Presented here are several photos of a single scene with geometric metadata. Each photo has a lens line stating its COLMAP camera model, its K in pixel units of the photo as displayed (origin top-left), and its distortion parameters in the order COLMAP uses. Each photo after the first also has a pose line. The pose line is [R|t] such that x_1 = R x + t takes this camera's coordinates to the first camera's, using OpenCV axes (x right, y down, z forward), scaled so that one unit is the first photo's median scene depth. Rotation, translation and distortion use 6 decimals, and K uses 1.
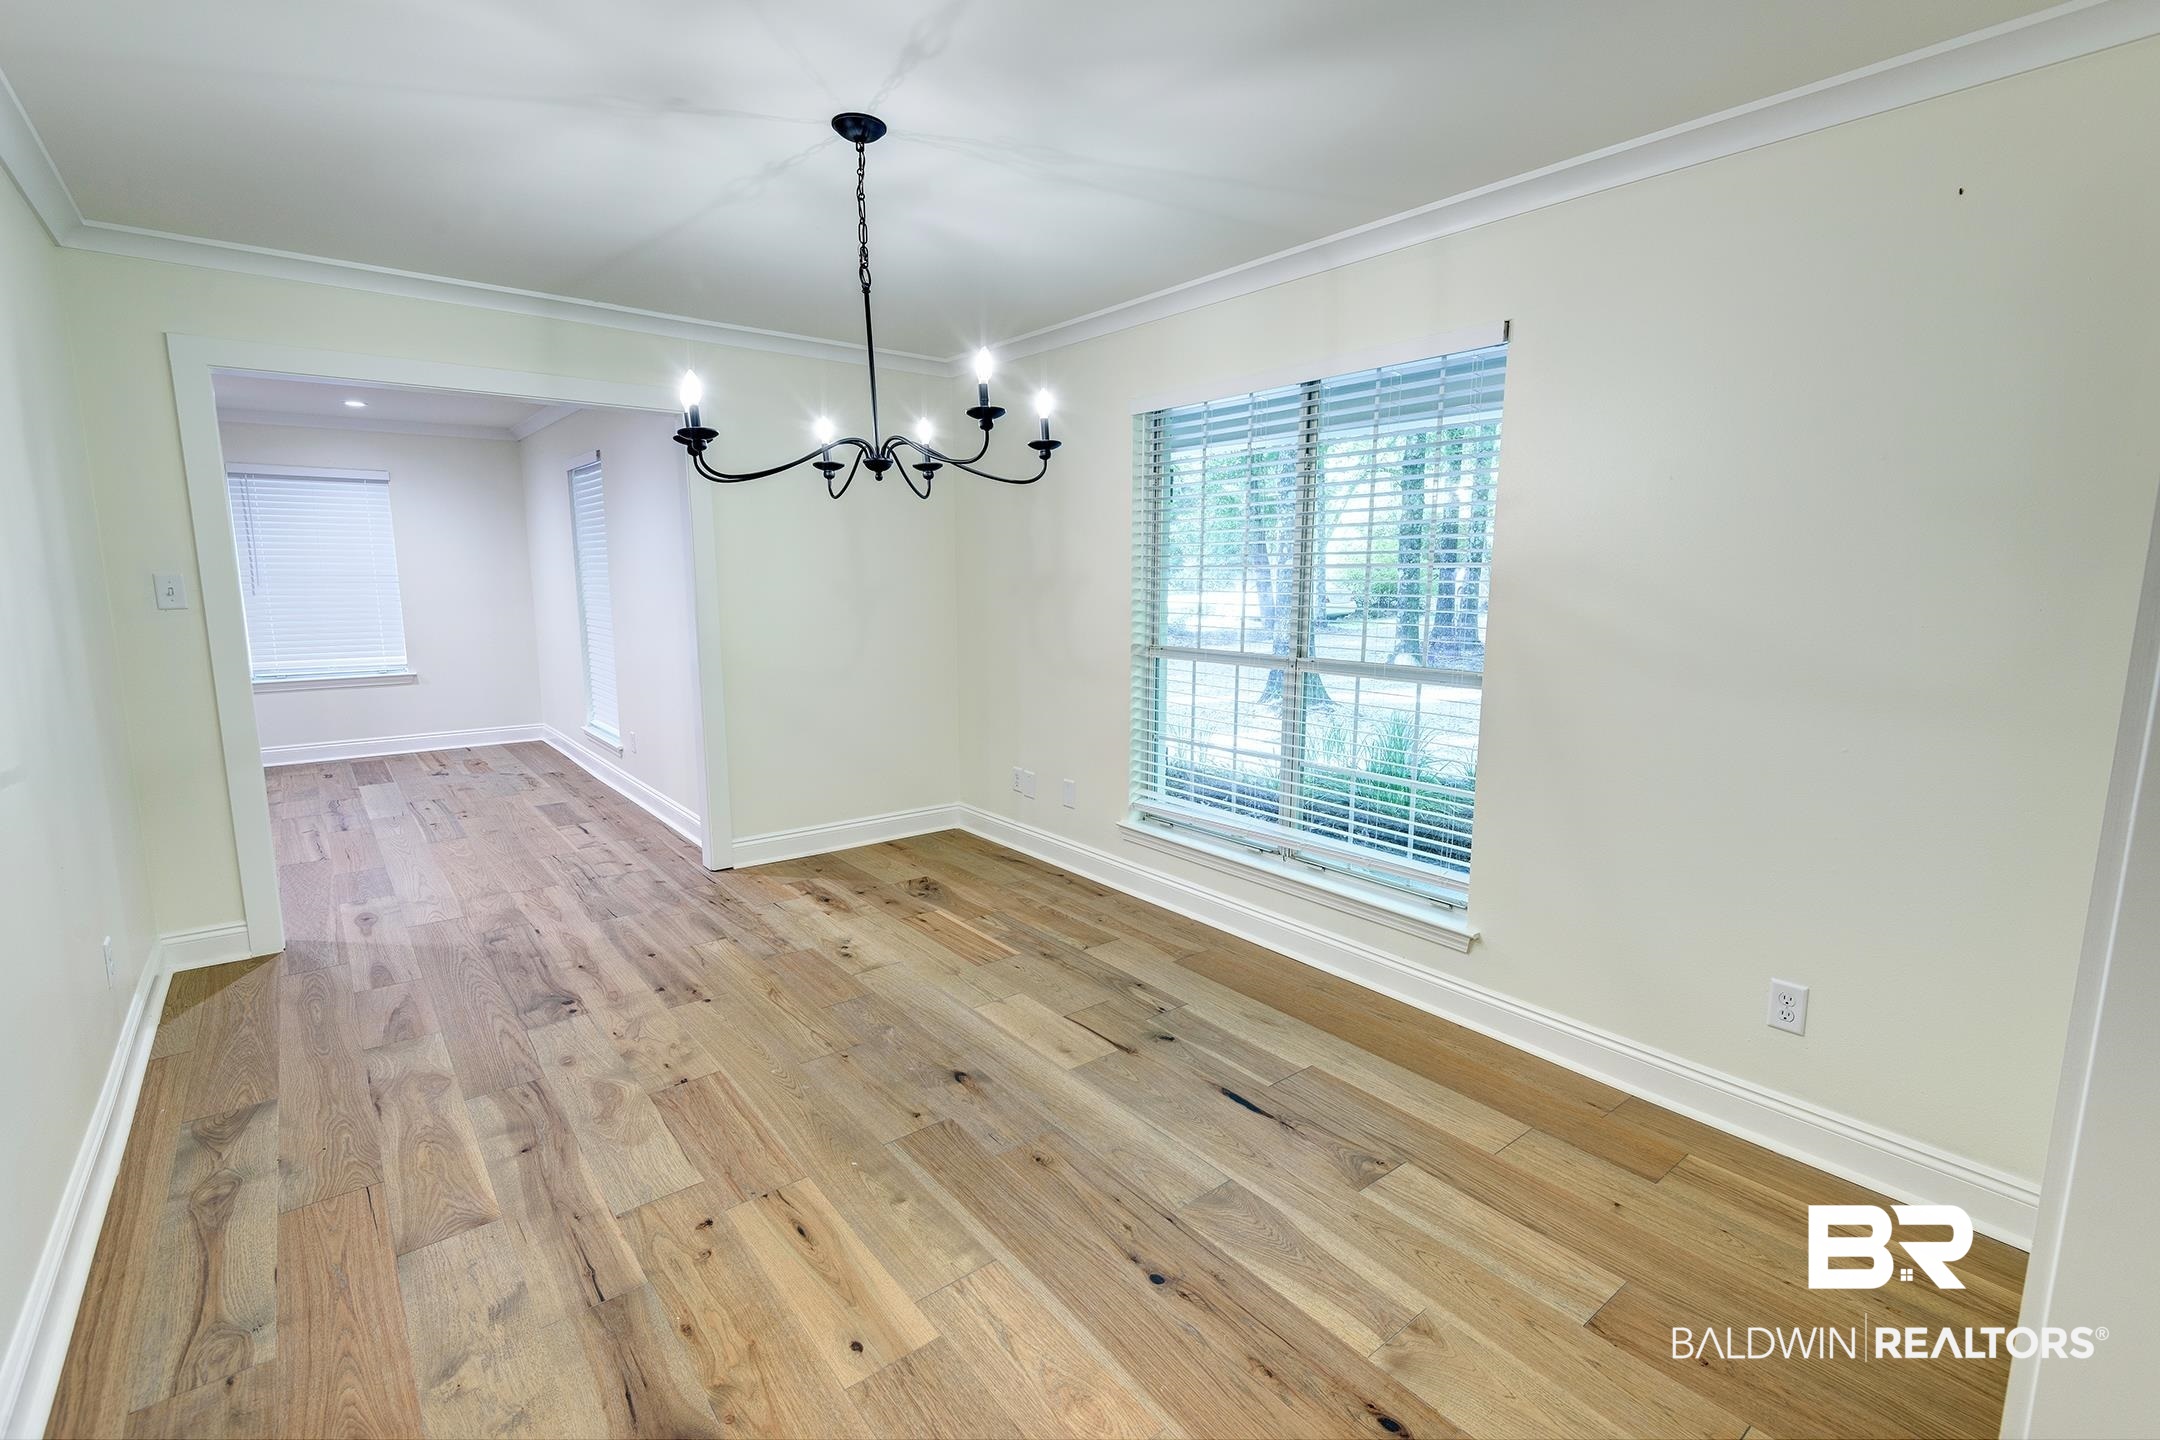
lens RADIAL K [[969.9, 0, 1086.3], [0, 969.9, 718.0], [0, 0, 1]] dist [0.036691, -0.022634]
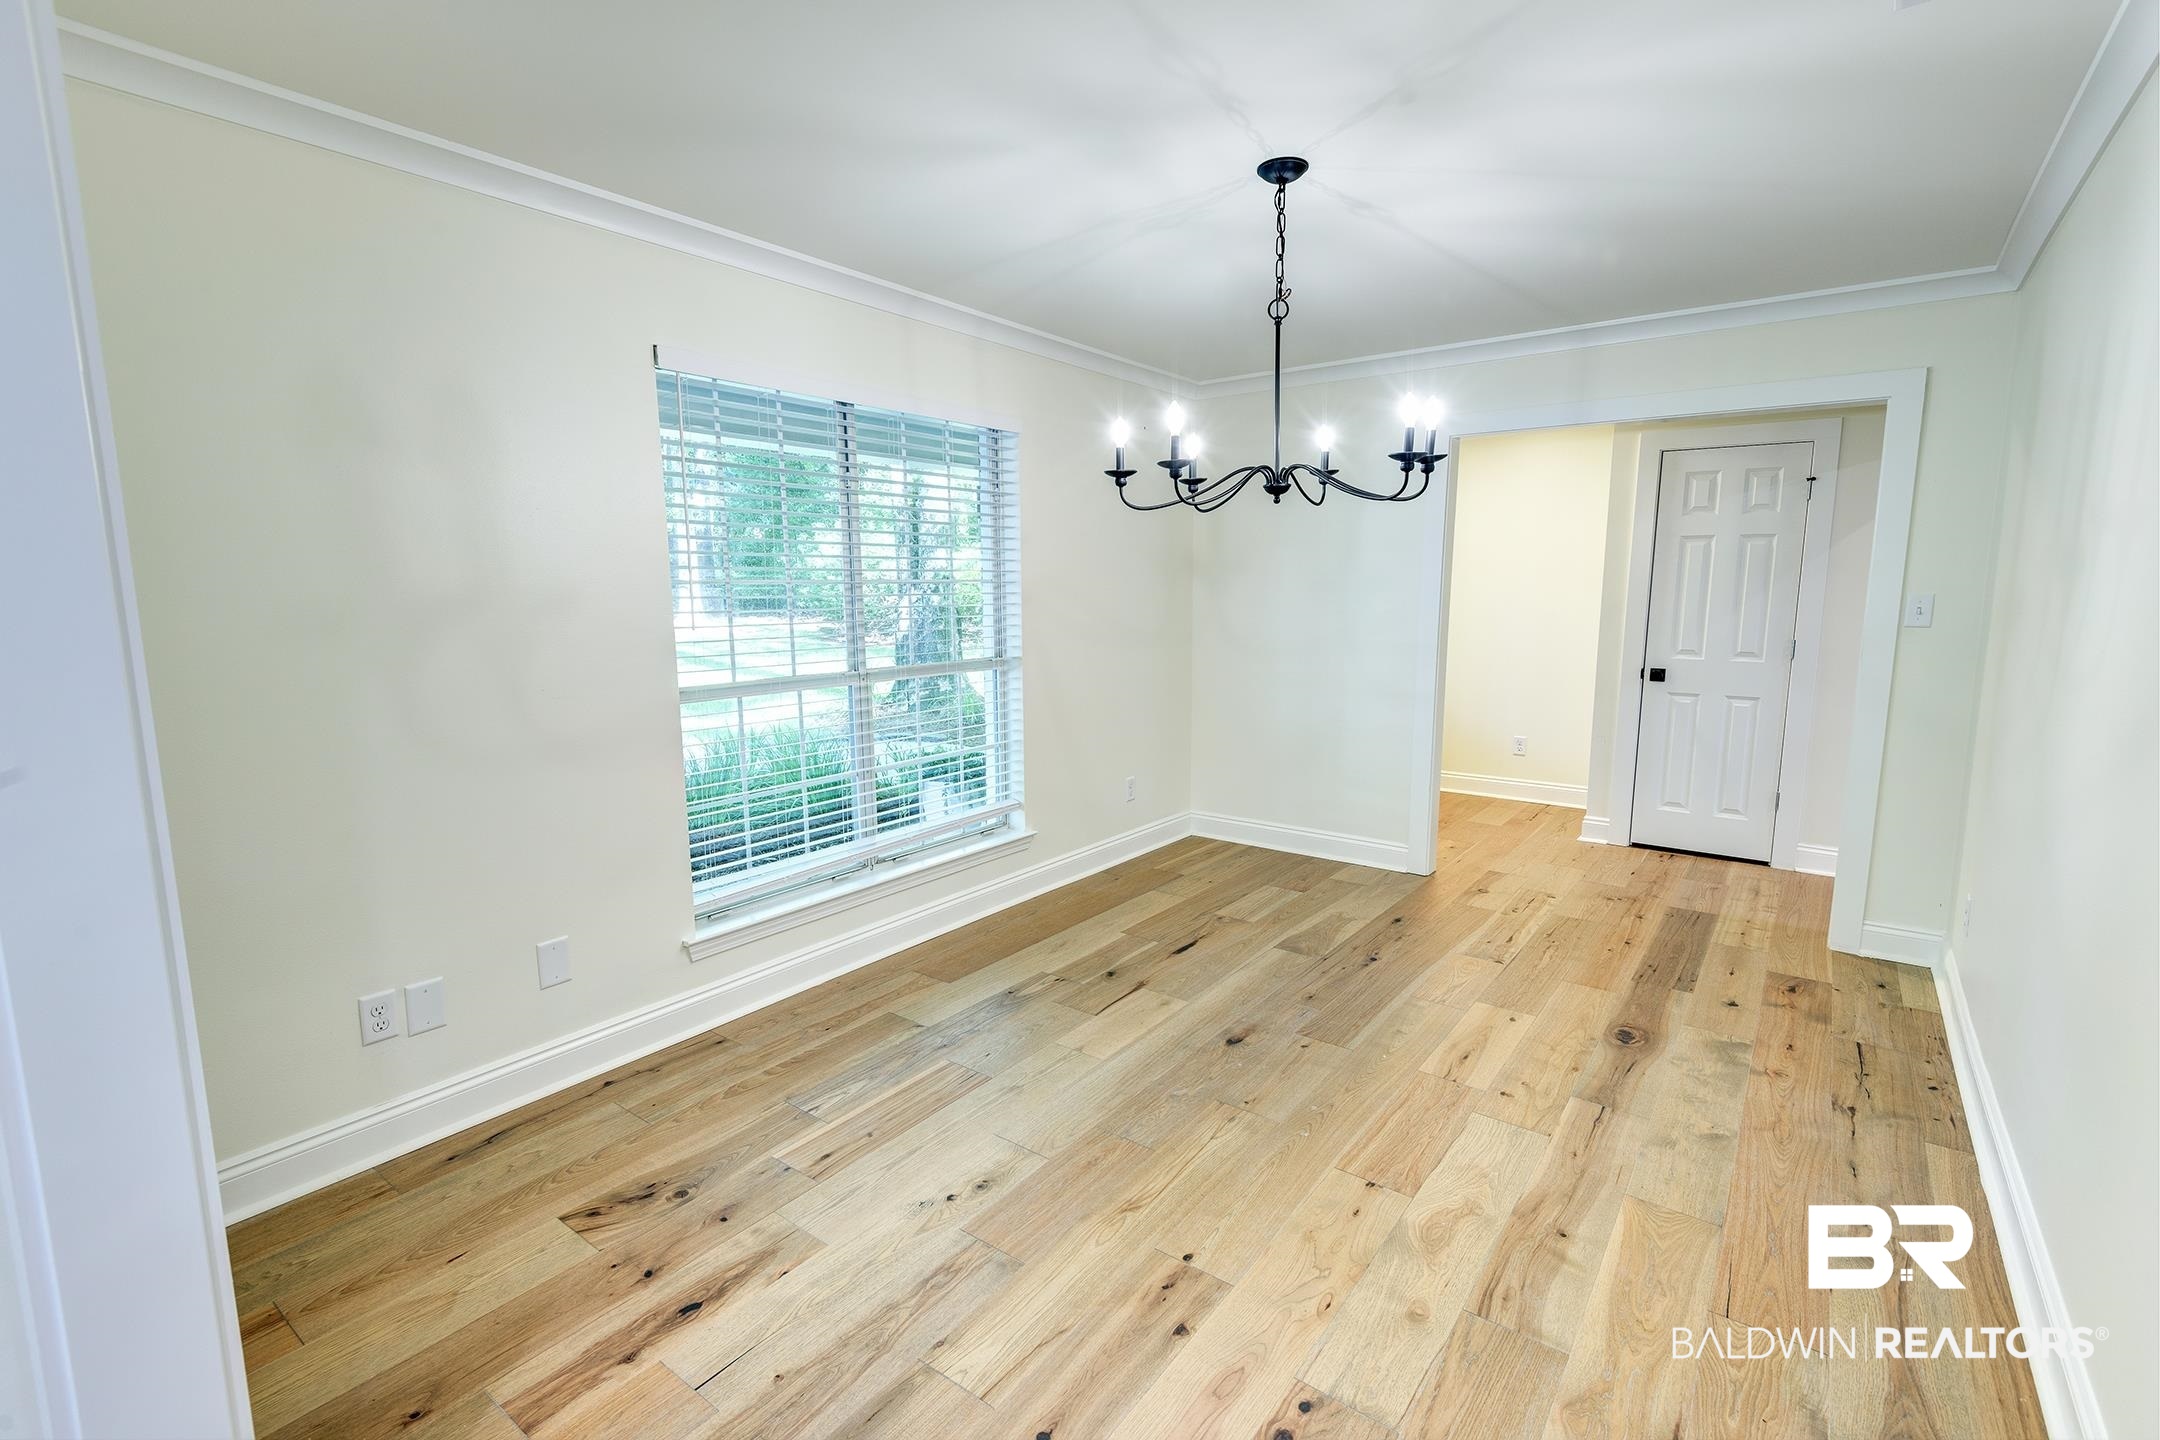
lens RADIAL K [[969.9, 0, 1086.3], [0, 969.9, 718.0], [0, 0, 1]] dist [0.036691, -0.022634]
pose [[-0.241964, -0.138275, 0.960382, -0.953627], [0.150530, 0.972460, 0.177940, -0.183948], [-0.958538, 0.187622, -0.214485, 1.149192]]
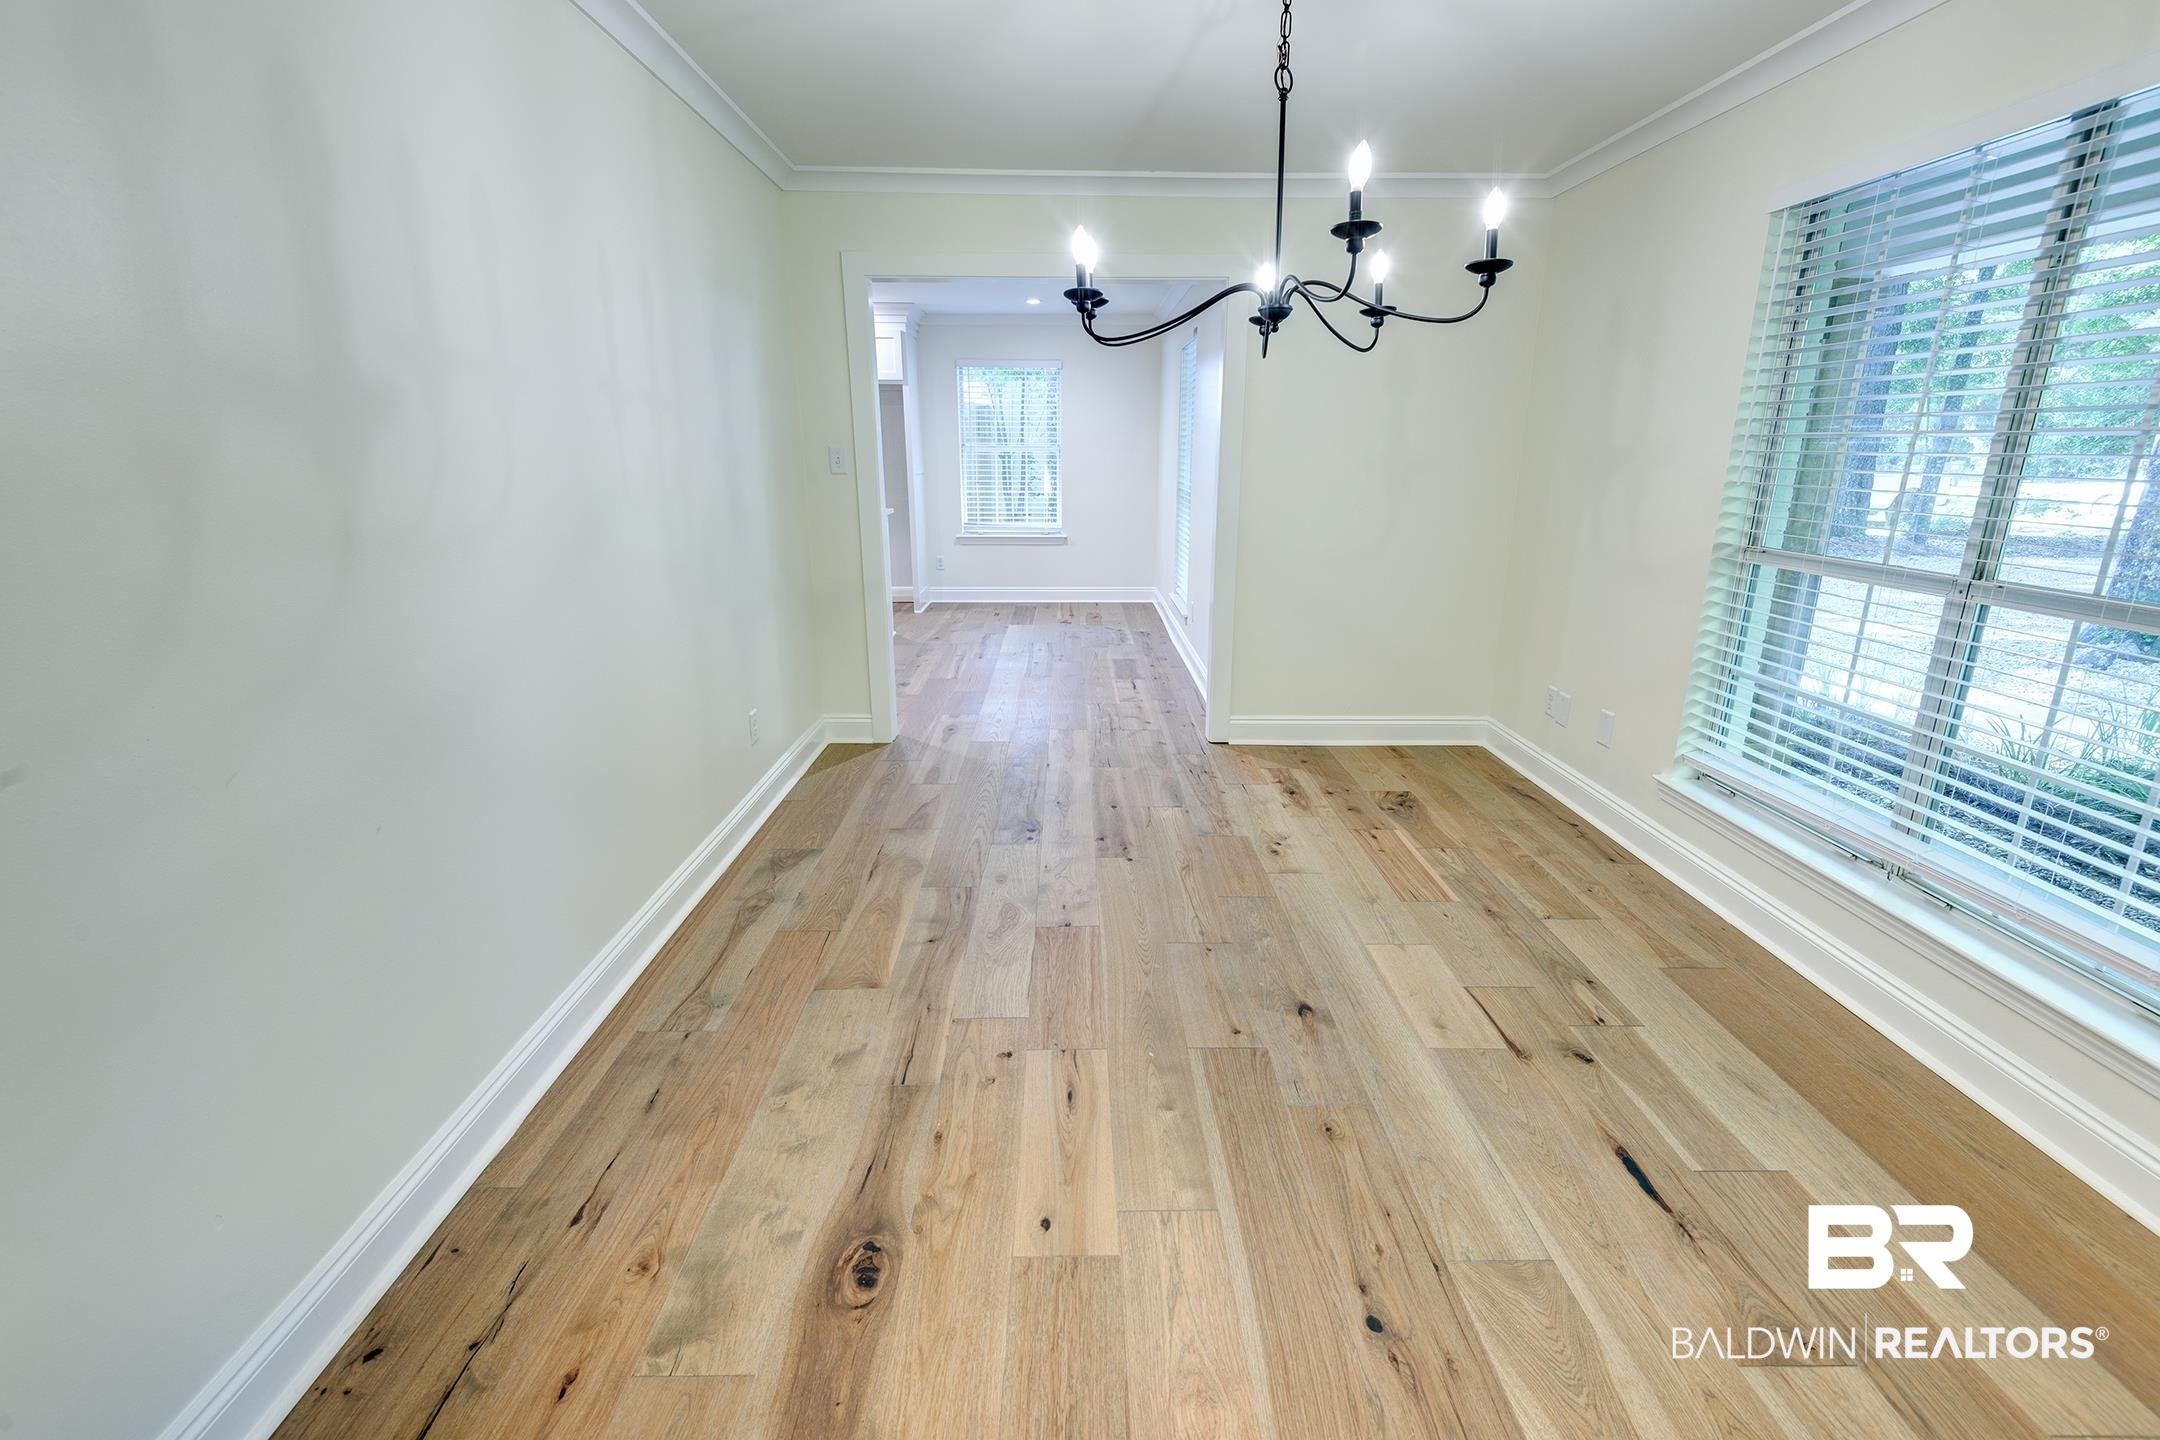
lens RADIAL K [[971.9, 0, 1091.0], [0, 971.9, 722.2], [0, 0, 1]] dist [0.058813, -0.046637]
pose [[0.791283, 0.168201, -0.587860, 0.178184], [-0.094961, 0.983560, 0.153598, -0.016771], [0.604031, -0.065716, 0.794247, 0.145225]]
